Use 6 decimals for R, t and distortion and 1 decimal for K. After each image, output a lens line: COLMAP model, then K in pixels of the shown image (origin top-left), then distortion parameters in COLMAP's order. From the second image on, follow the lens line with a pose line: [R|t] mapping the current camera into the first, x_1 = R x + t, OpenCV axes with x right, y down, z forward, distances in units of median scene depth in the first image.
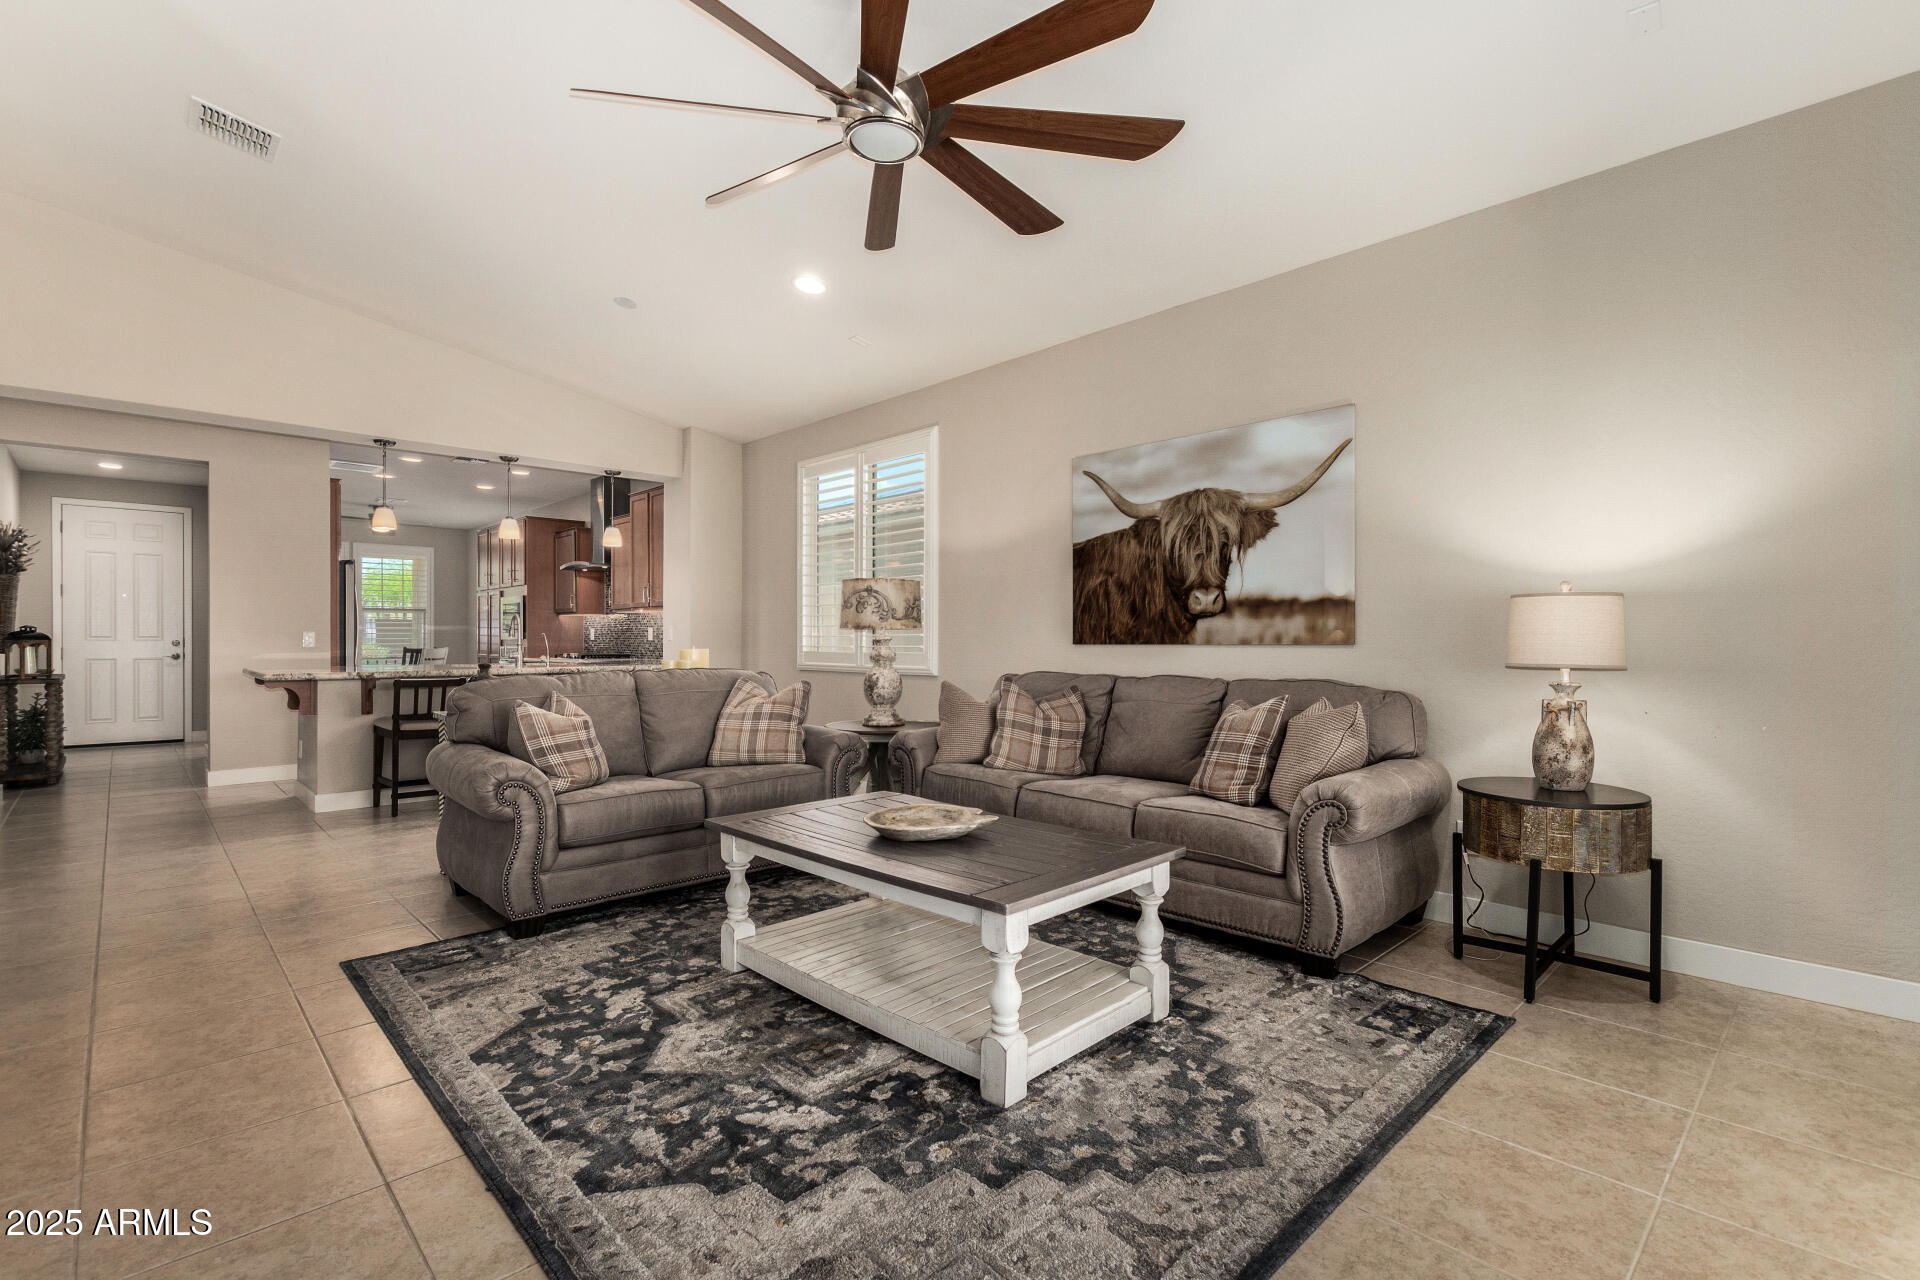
lens RADIAL K [[874.6, 0, 957.3], [0, 874.6, 641.0], [0, 0, 1]] dist [0.007007, -0.002137]
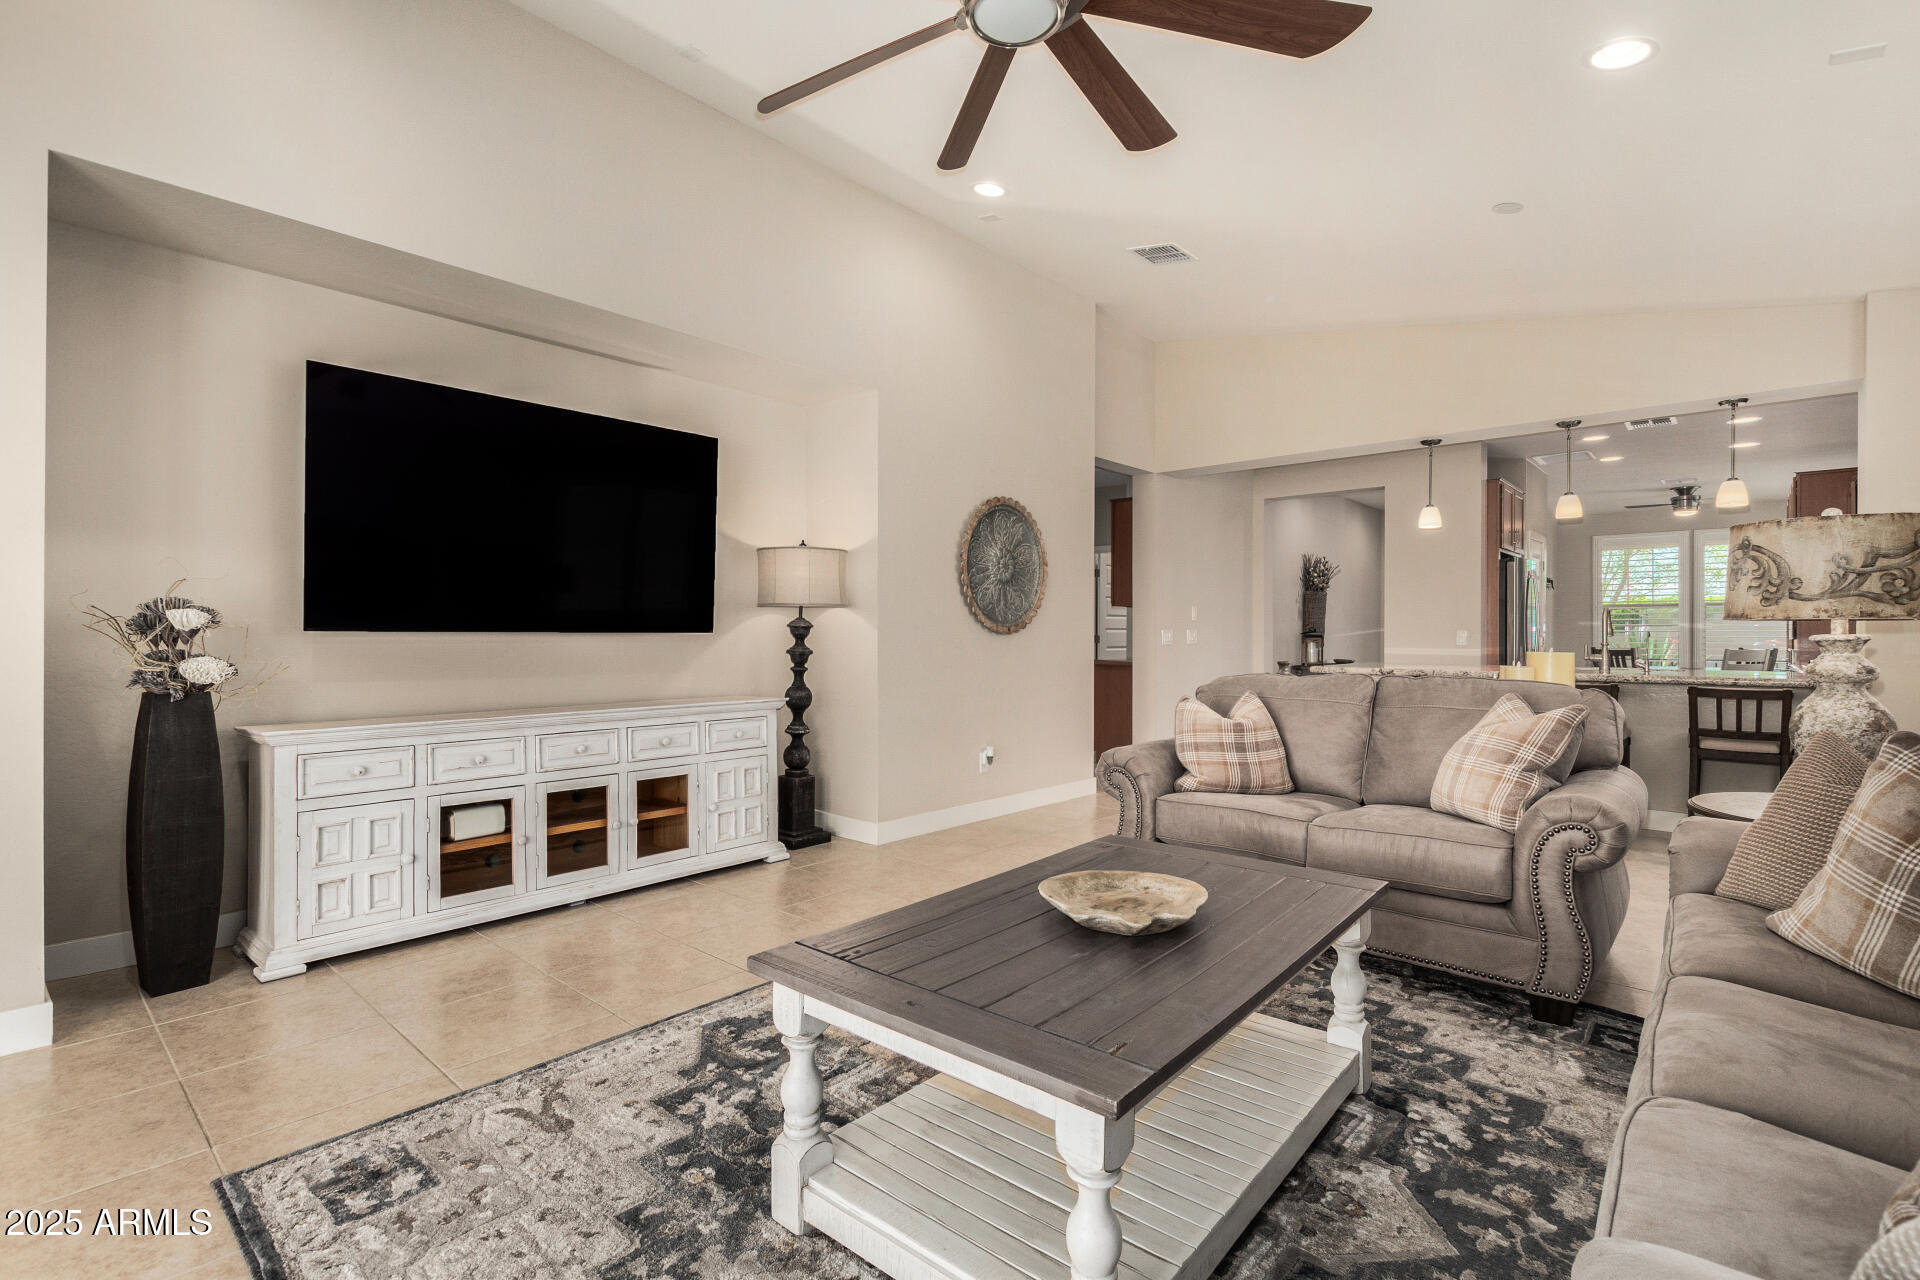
lens RADIAL K [[874.6, 0, 952.5], [0, 874.6, 636.7], [0, 0, 1]] dist [0.007007, -0.002137]
pose [[0.085845, 0.001902, -0.996307, 0.896887], [-0.008369, 0.999964, 0.001188, -0.000605], [0.996273, 0.008236, 0.085858, 1.127113]]
